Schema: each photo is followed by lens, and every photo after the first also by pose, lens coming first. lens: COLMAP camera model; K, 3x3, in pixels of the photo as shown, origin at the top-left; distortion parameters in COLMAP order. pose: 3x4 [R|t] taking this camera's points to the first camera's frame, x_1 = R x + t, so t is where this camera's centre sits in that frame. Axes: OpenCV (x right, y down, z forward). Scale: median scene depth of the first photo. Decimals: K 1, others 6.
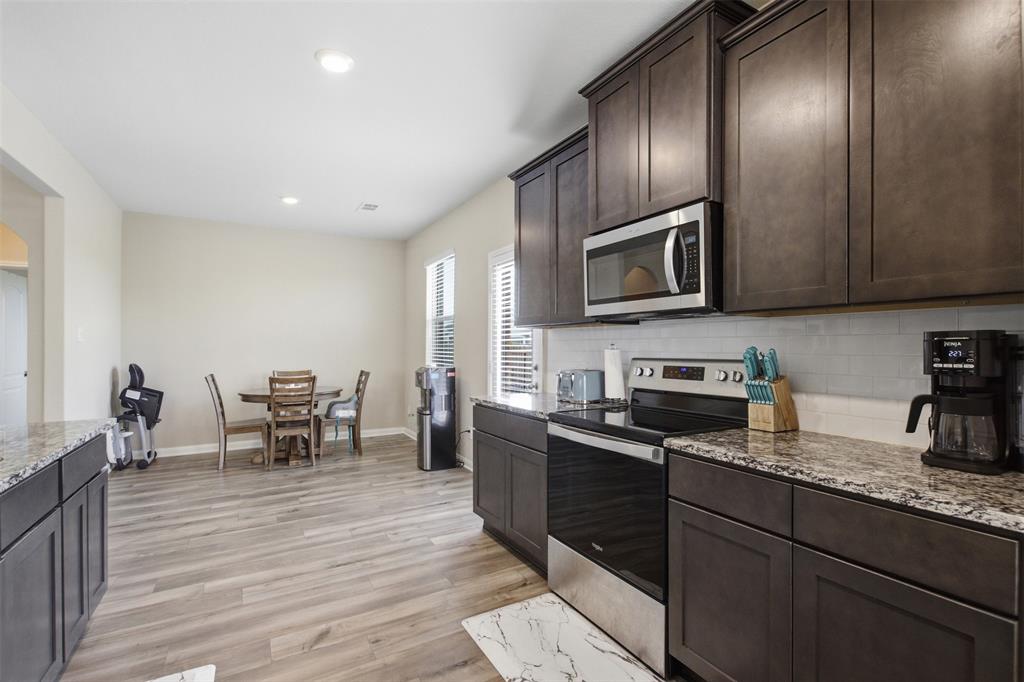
lens RADIAL K [[468.6, 0, 510.0], [0, 468.6, 345.6], [0, 0, 1]] dist [0.002963, -0.000470]
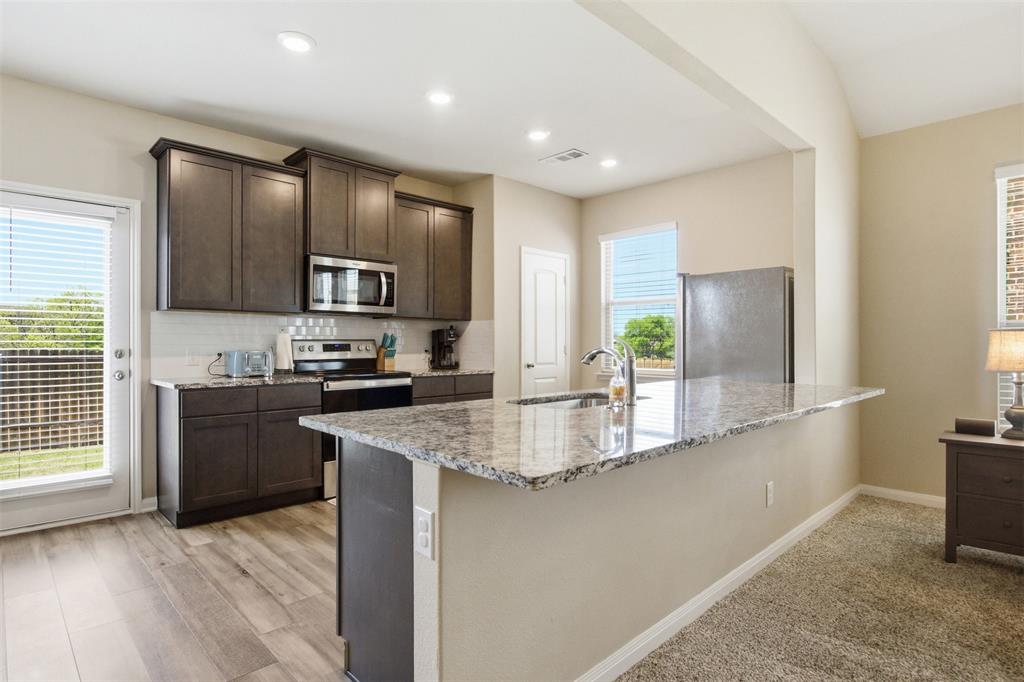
lens RADIAL K [[538.5, 0, 507.3], [0, 538.5, 344.1], [0, 0, 1]] dist [-0.013022, 0.002136]
pose [[-0.246060, -0.001490, 0.969254, -1.575583], [-0.001662, 0.999998, 0.001116, 0.039668], [-0.969253, -0.001336, -0.246062, 0.831813]]
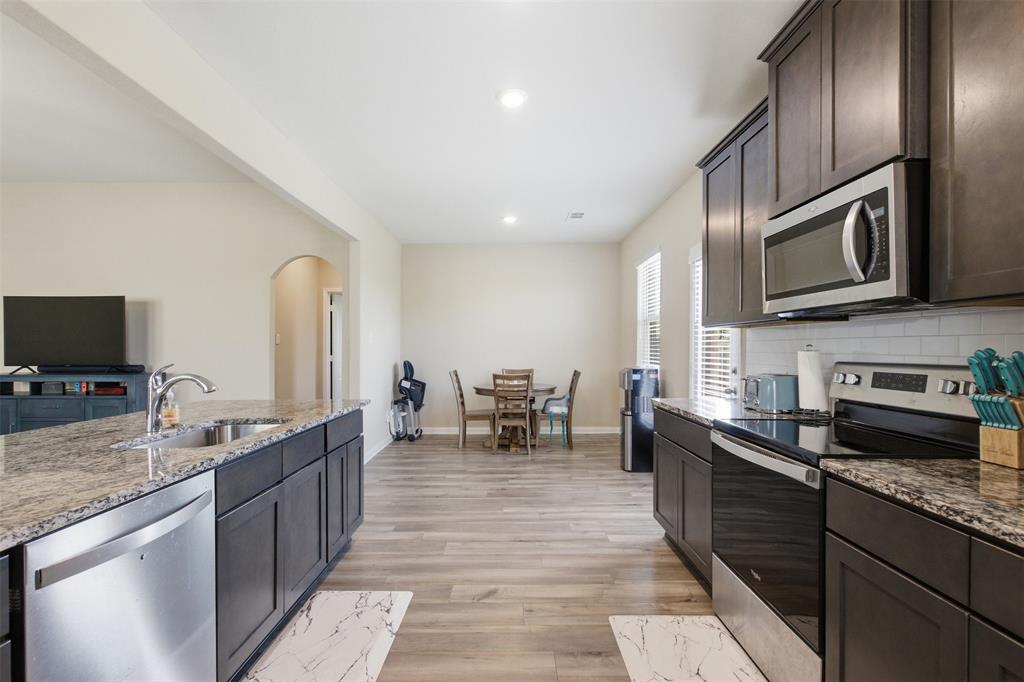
lens RADIAL K [[470.9, 0, 507.3], [0, 470.9, 348.3], [0, 0, 1]] dist [0.000179, -0.000831]
pose [[0.868305, 0.001208, -0.496029, 0.182414], [0.000722, 0.999993, 0.003699, -0.000675], [0.496030, -0.003570, 0.868298, -0.000042]]
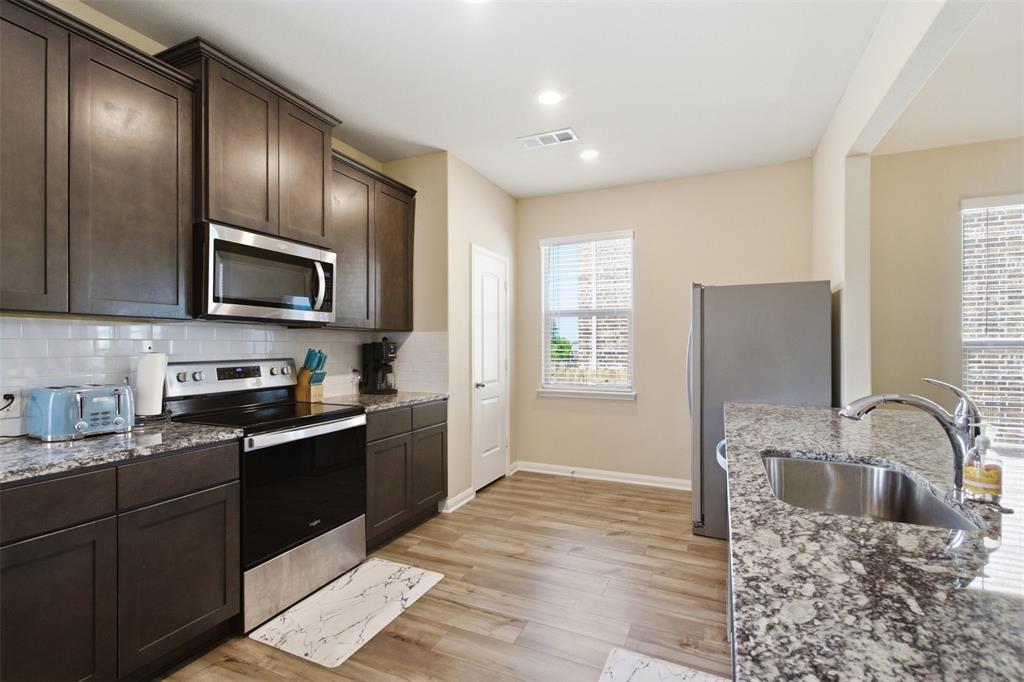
lens RADIAL K [[468.6, 0, 510.0], [0, 468.6, 345.6], [0, 0, 1]] dist [0.002963, -0.000470]
pose [[-0.588459, 0.000608, 0.808527, -0.853276], [-0.000444, 0.999999, -0.001075, -0.004834], [-0.808527, -0.000992, -0.588458, 1.071170]]
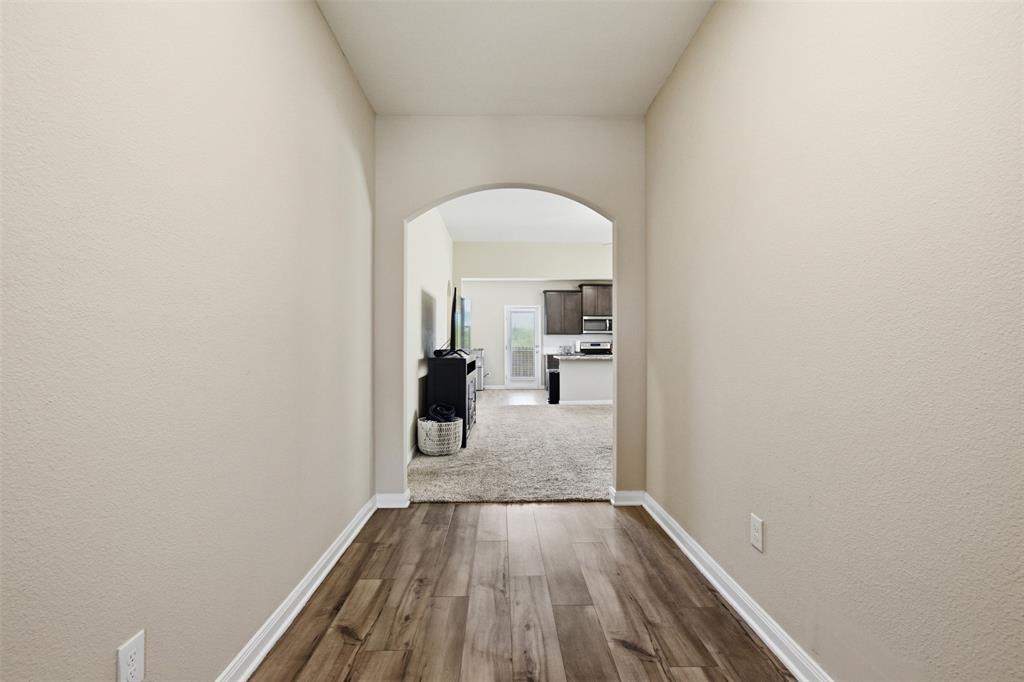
lens RADIAL K [[468.6, 0, 510.0], [0, 468.6, 345.6], [0, 0, 1]] dist [0.002963, -0.000470]
pose [[0.478484, 0.000760, 0.878096, -4.316099], [0.000749, 0.999999, -0.001274, 0.069722], [-0.878096, 0.001268, 0.478483, -0.592971]]
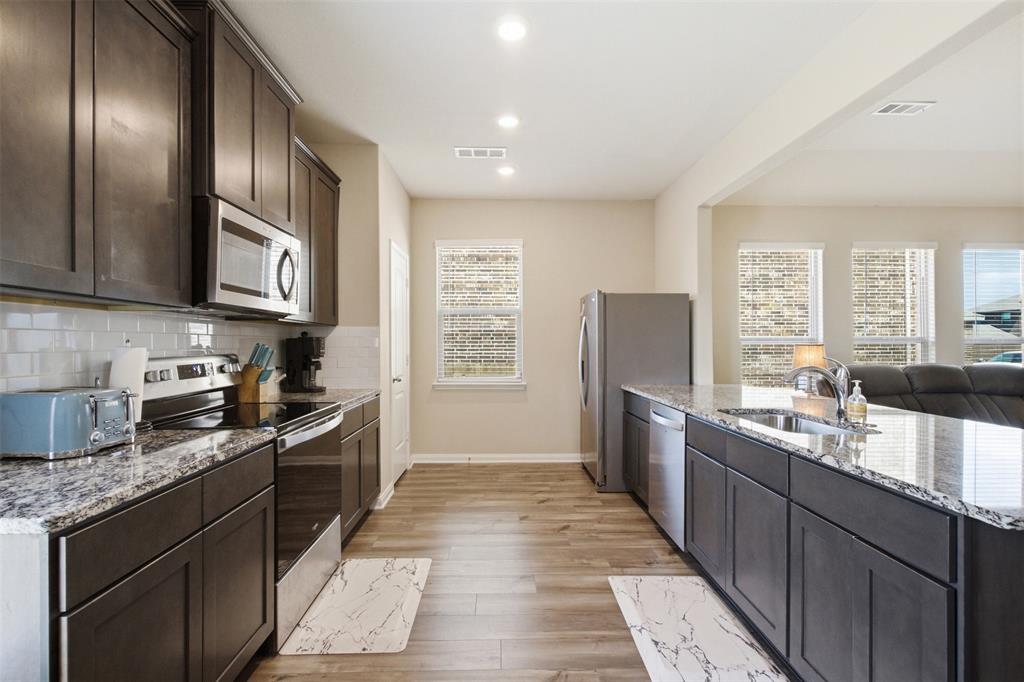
lens RADIAL K [[469.4, 0, 510.7], [0, 469.4, 341.9], [0, 0, 1]] dist [-0.000101, 0.000038]
pose [[-0.882070, 0.002779, 0.471110, -0.606146], [0.001160, 0.999992, -0.003727, 0.003418], [-0.471116, -0.002740, -0.882067, 1.452044]]
